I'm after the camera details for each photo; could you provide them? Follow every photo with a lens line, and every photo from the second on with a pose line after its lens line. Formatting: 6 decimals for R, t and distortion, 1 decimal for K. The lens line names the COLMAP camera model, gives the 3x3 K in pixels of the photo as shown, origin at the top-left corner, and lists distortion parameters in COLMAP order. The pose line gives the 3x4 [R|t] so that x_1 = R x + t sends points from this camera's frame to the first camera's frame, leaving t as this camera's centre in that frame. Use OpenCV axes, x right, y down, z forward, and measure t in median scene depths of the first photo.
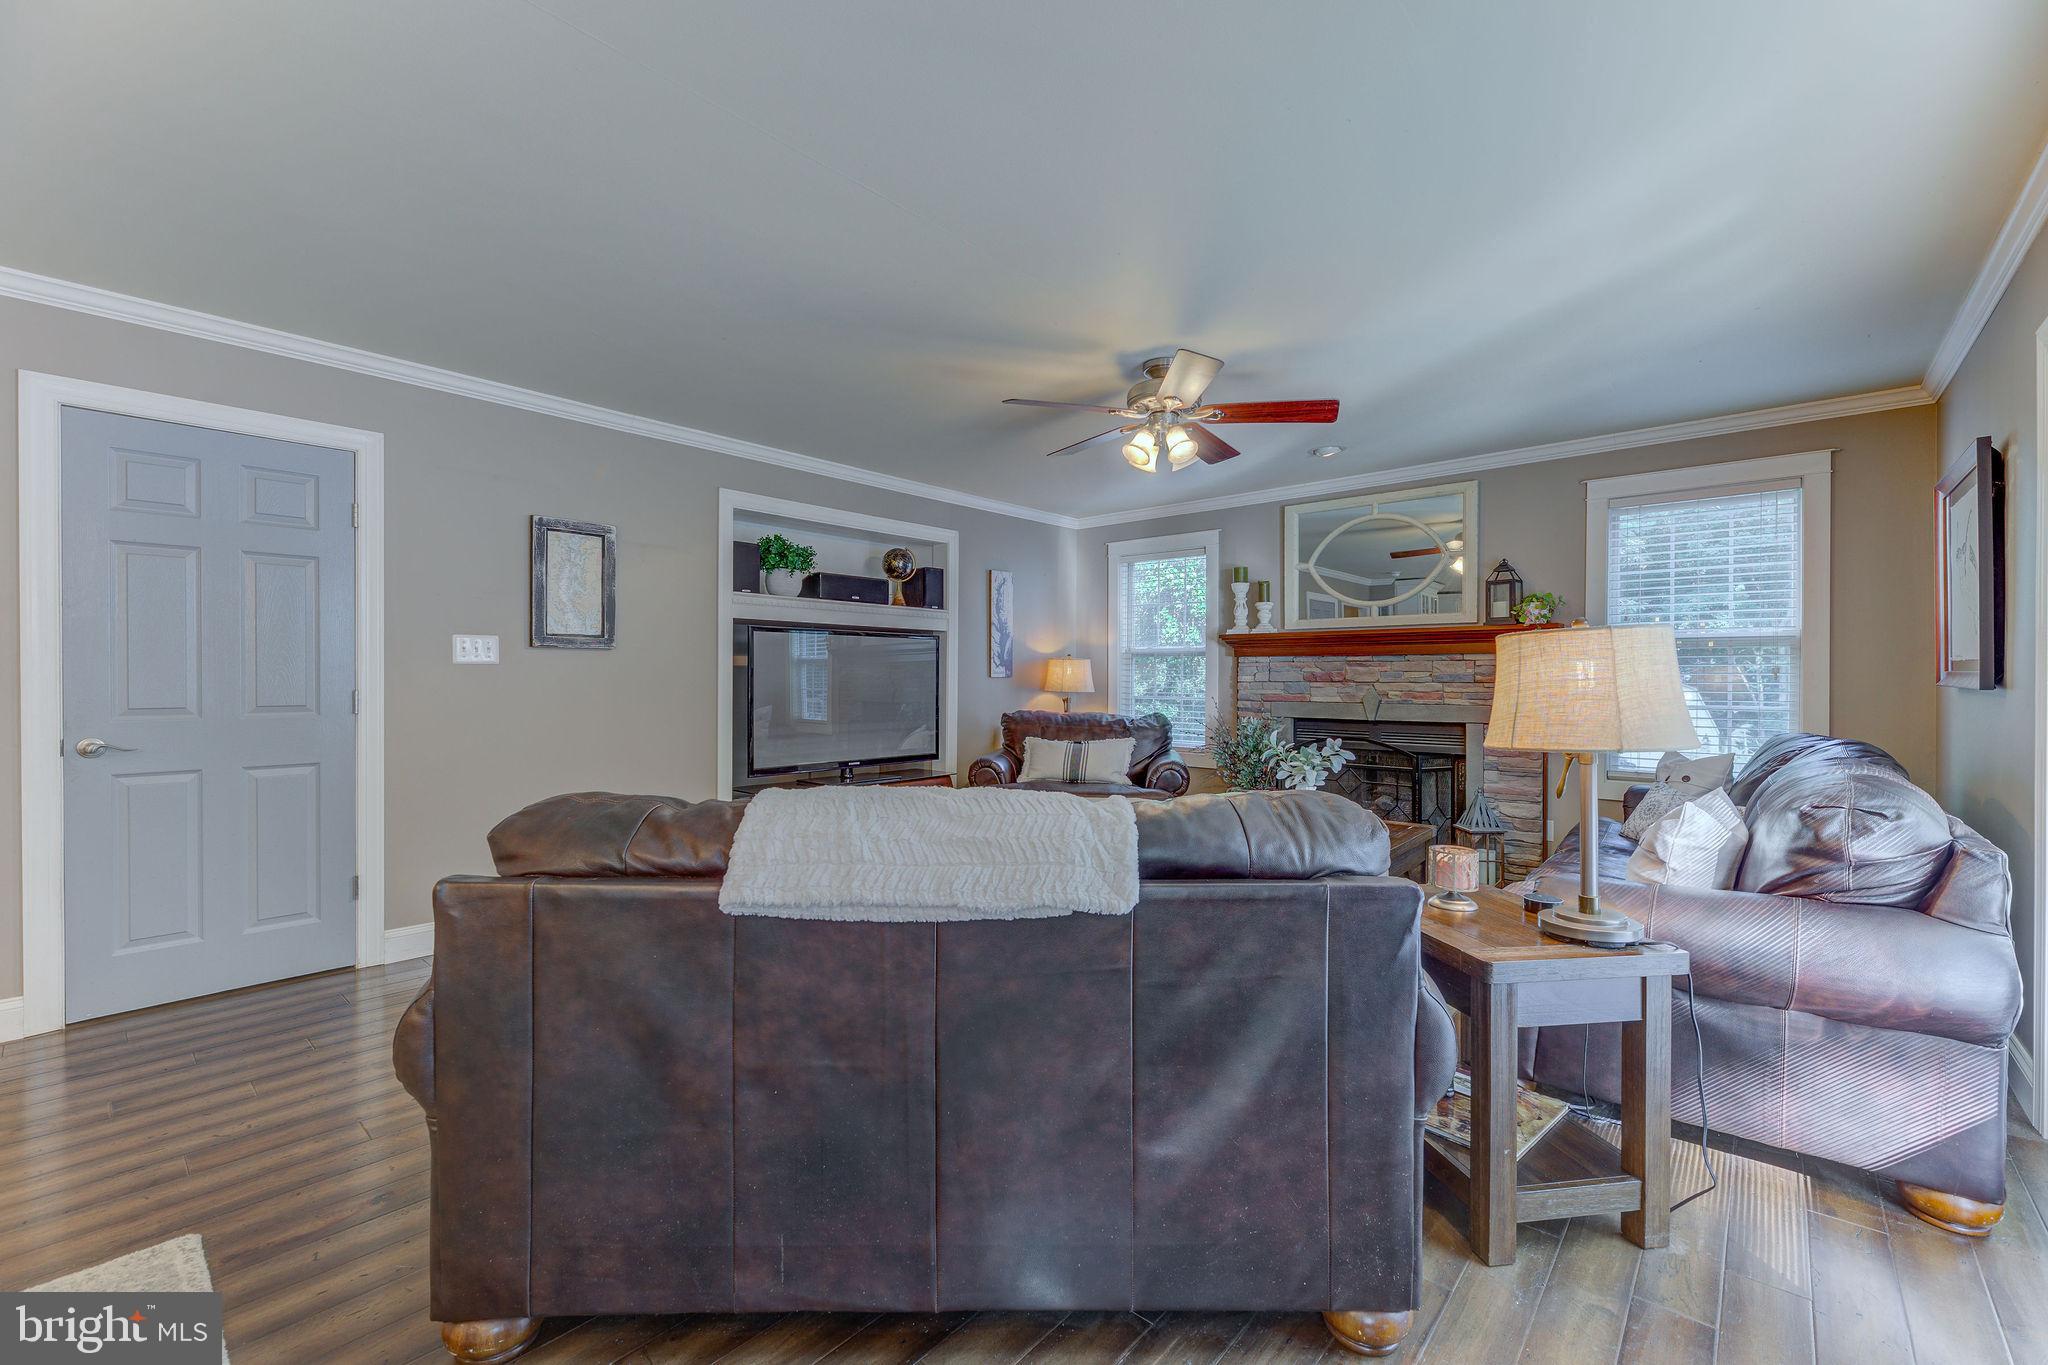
lens RADIAL K [[885.4, 0, 1030.1], [0, 885.4, 682.2], [0, 0, 1]] dist [-0.002810, -0.000137]
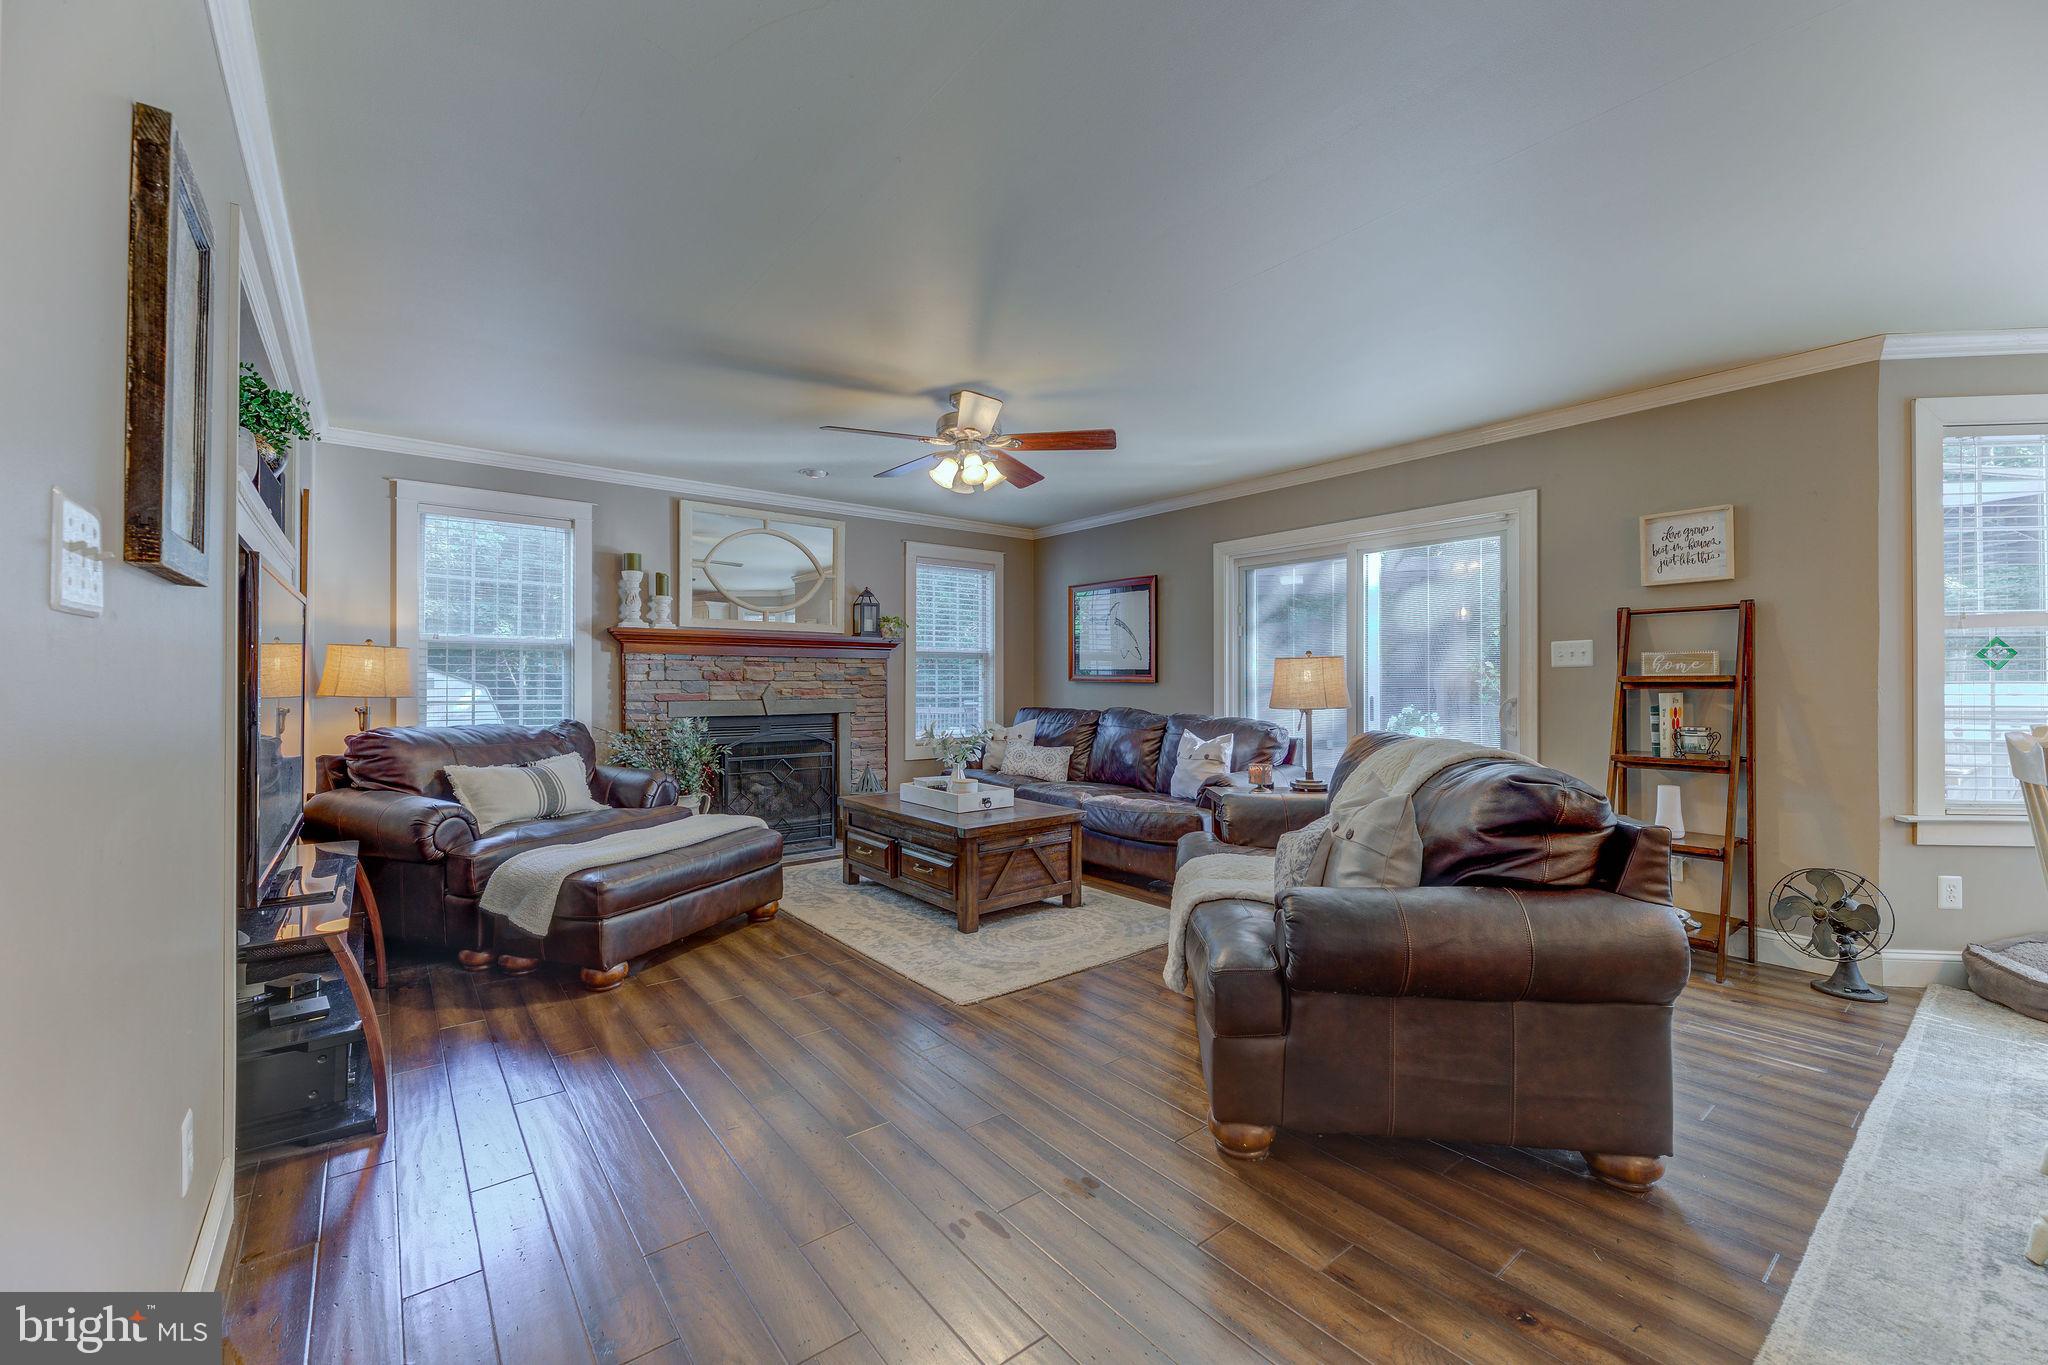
lens RADIAL K [[822.4, 0, 1023.1], [0, 822.4, 673.0], [0, 0, 1]] dist [0.006660, -0.003573]
pose [[0.165140, 0.006378, 0.986250, -0.535085], [0.001292, 0.999977, -0.006683, -0.002504], [-0.986269, 0.002378, 0.165128, 0.479425]]
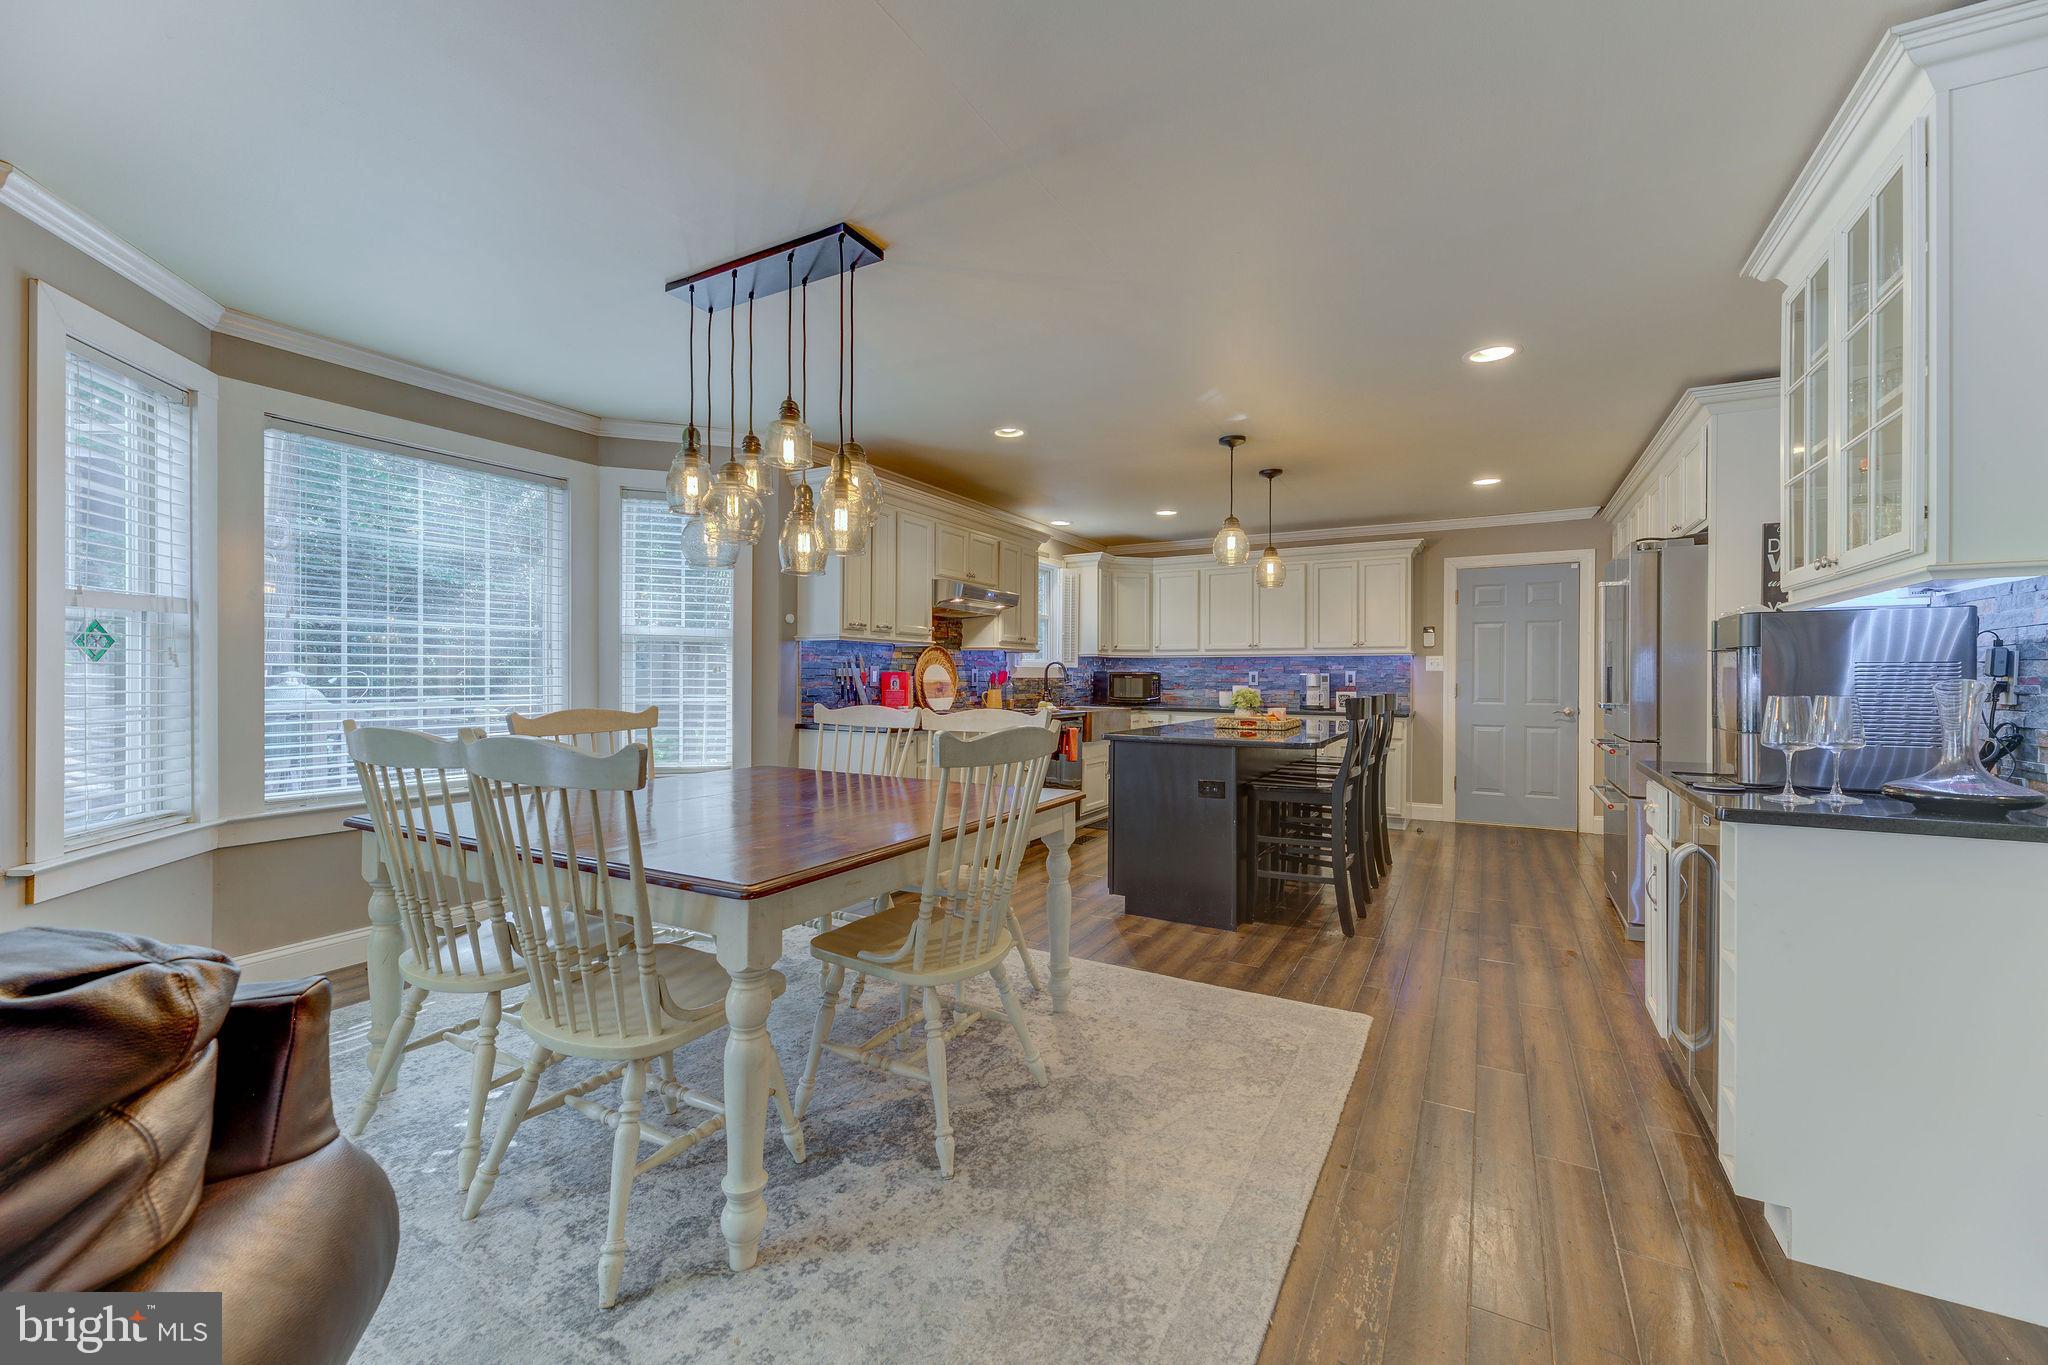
lens RADIAL K [[822.4, 0, 1019.5], [0, 822.4, 680.0], [0, 0, 1]] dist [0.006660, -0.003573]
pose [[-0.976515, -0.008633, -0.215274, -0.299893], [-0.009019, 0.999959, 0.000812, -0.002269], [0.215258, 0.002734, -0.976553, 0.469049]]
